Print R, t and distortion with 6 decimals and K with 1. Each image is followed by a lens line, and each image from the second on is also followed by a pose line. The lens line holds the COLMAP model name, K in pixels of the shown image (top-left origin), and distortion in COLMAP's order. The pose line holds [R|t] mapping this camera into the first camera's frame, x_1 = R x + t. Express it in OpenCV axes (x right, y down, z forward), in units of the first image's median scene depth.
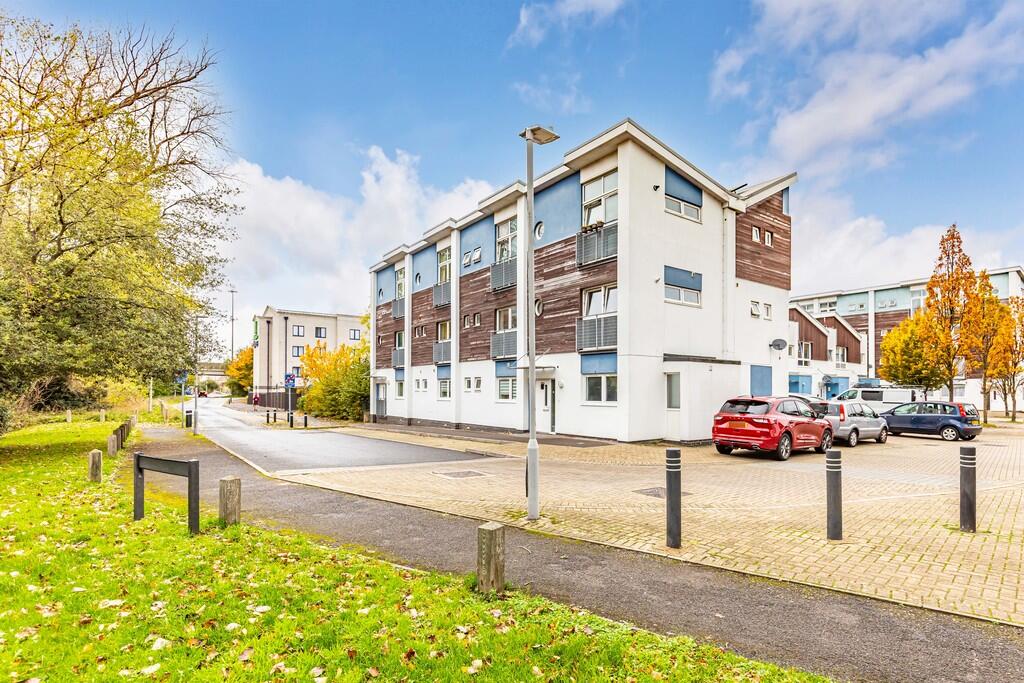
lens RADIAL K [[510.8, 0, 511.2], [0, 510.8, 394.4], [0, 0, 1]] dist [0.000541, -0.000004]
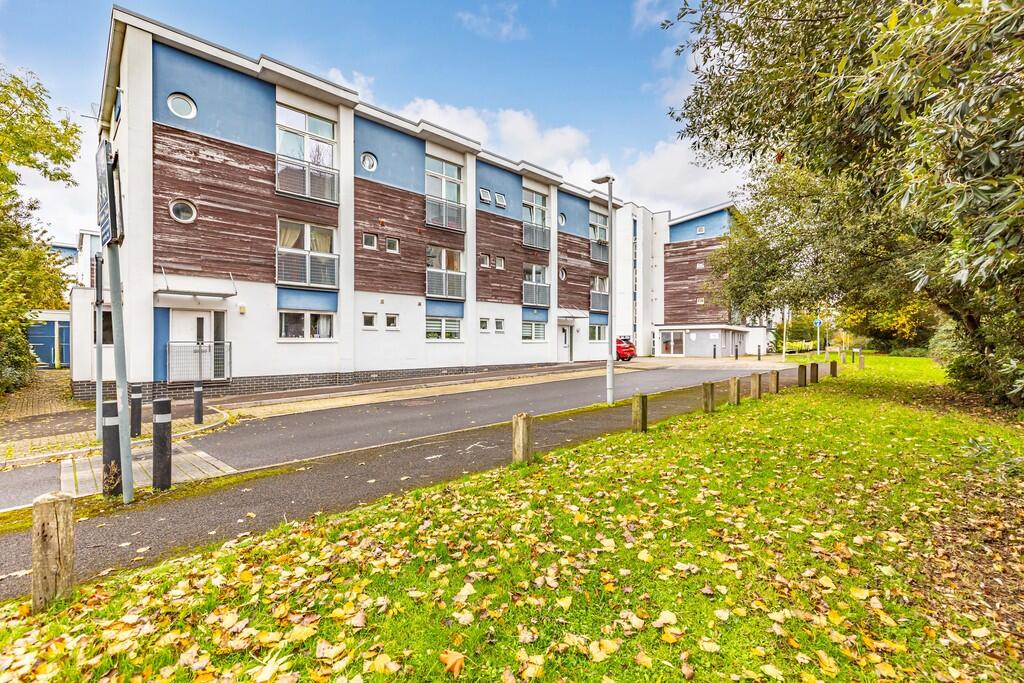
lens RADIAL K [[455.2, 0, 509.5], [0, 455.2, 343.6], [0, 0, 1]] dist [0.000241, -0.000072]
pose [[-0.138721, -0.010389, 0.990277, -1.050962], [-0.002323, 0.999946, 0.010165, 0.007156], [-0.990329, -0.000891, -0.138738, 1.186186]]
